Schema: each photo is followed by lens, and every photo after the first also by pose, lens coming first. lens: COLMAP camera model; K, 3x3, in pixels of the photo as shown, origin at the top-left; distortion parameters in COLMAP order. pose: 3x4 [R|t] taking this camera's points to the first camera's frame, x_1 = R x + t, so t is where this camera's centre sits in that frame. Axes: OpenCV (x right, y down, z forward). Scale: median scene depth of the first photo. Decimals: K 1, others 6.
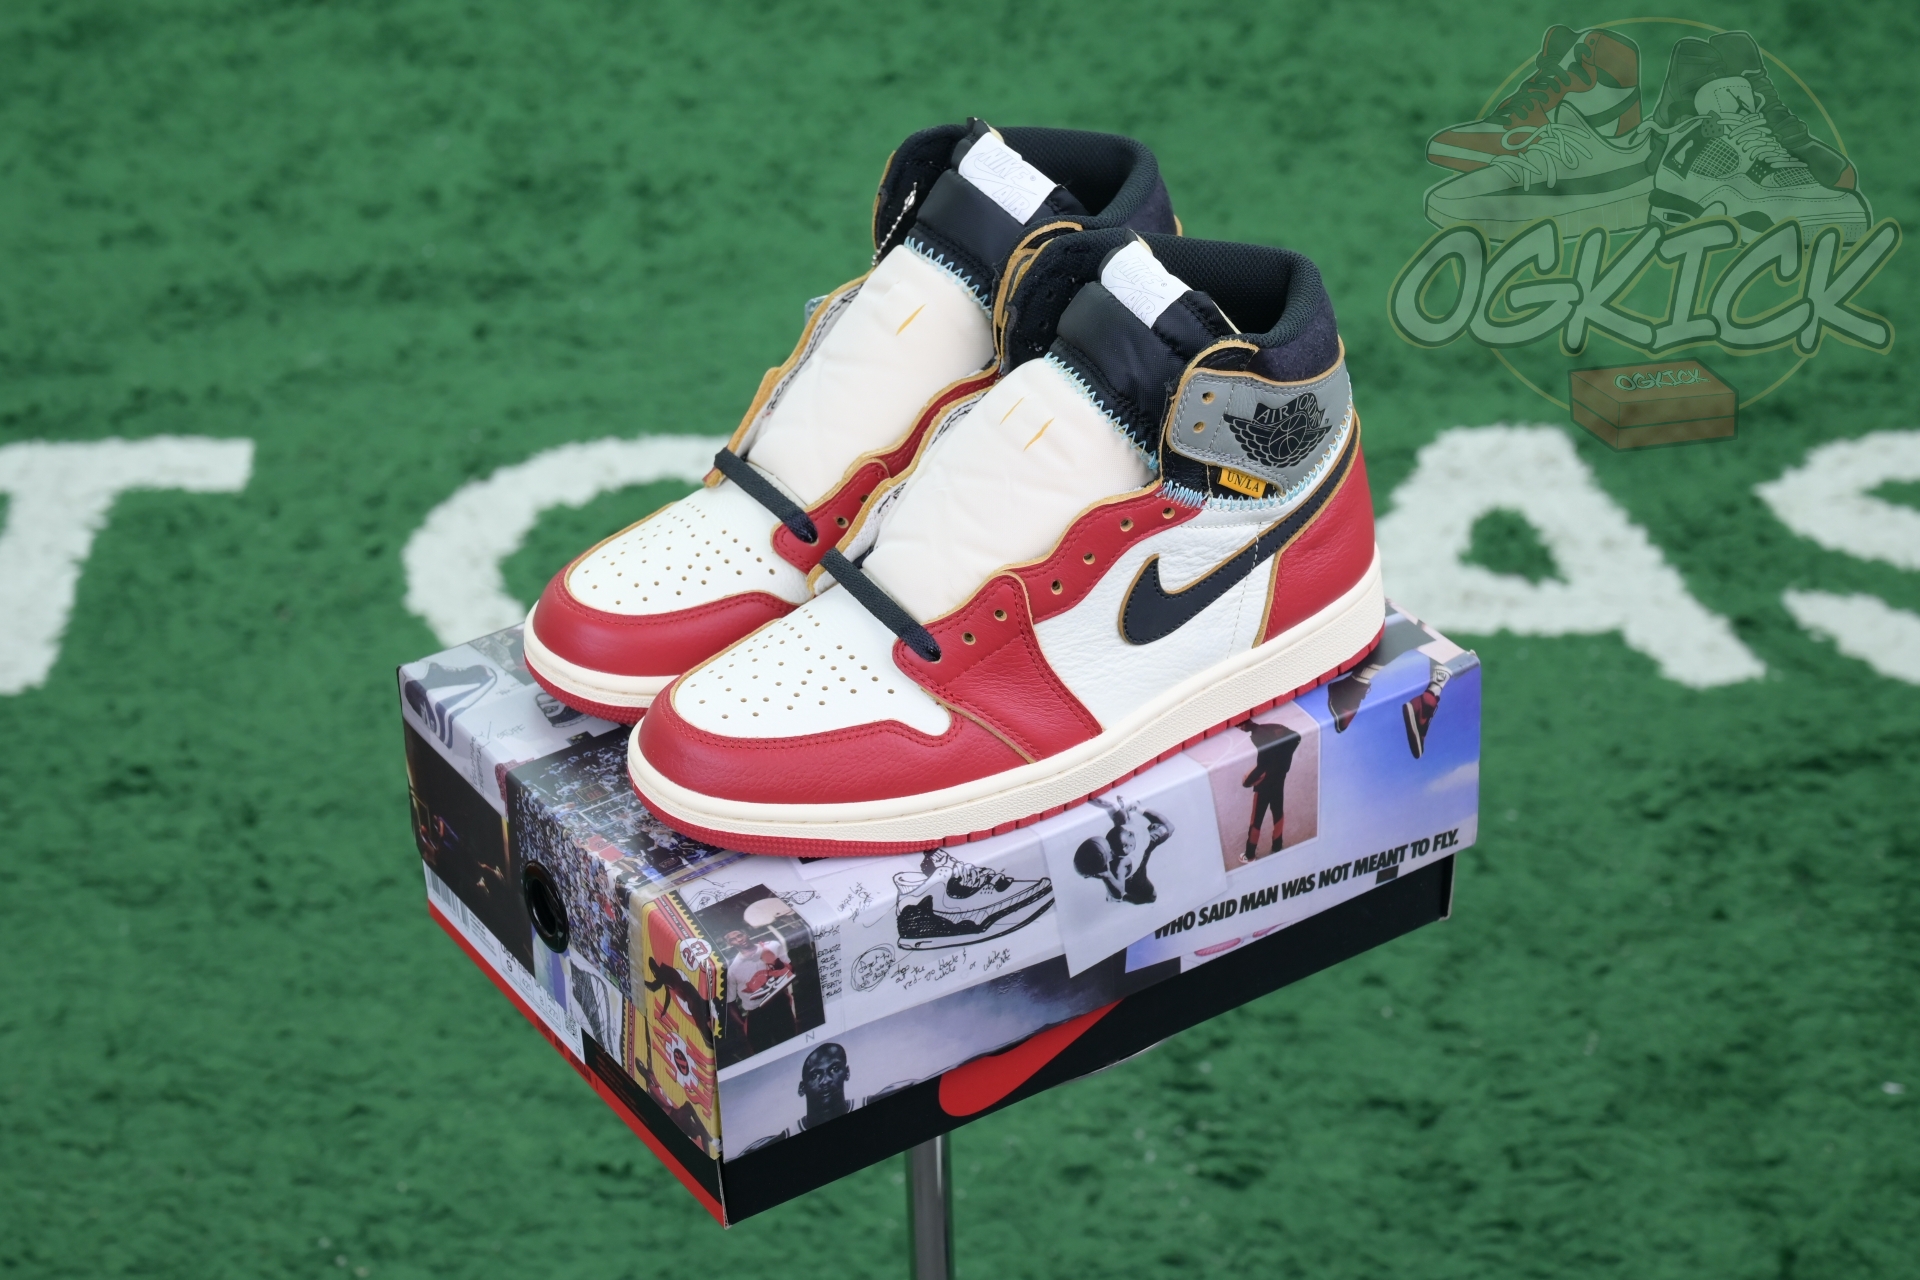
lens RADIAL K [[3979.2, 0, 959.8], [0, 3979.2, 640.3], [0, 0, 1]] dist [-0.044819, 0.000000]
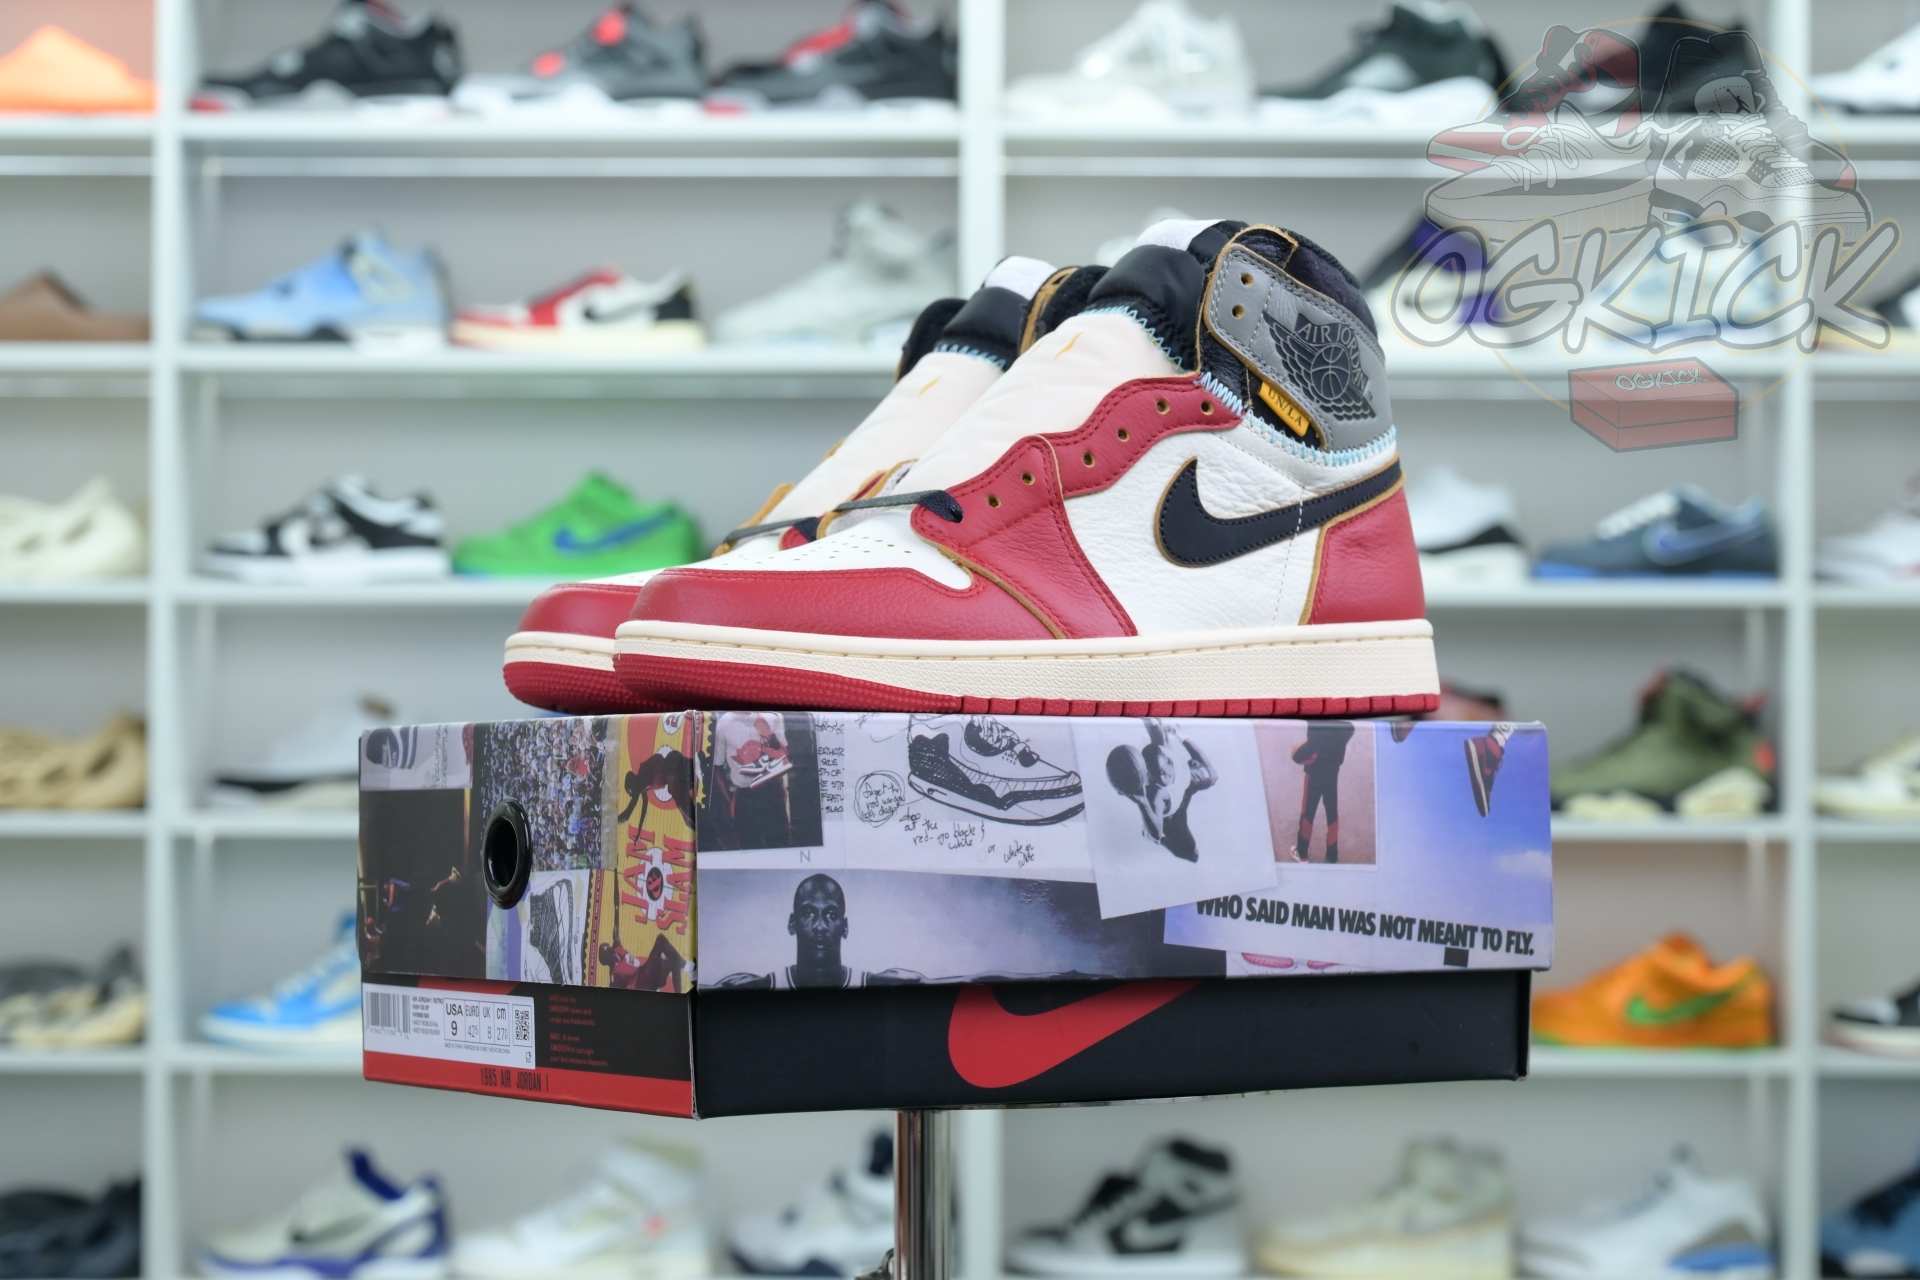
lens RADIAL K [[3979.2, 0, 955.1], [0, 3979.2, 719.9], [0, 0, 1]] dist [-0.044819, 0.000000]
pose [[0.999739, 0.022828, 0.000333, -0.005798], [-0.018777, 0.830434, -0.556801, 0.551725], [-0.012988, 0.556650, 0.830646, 0.258231]]
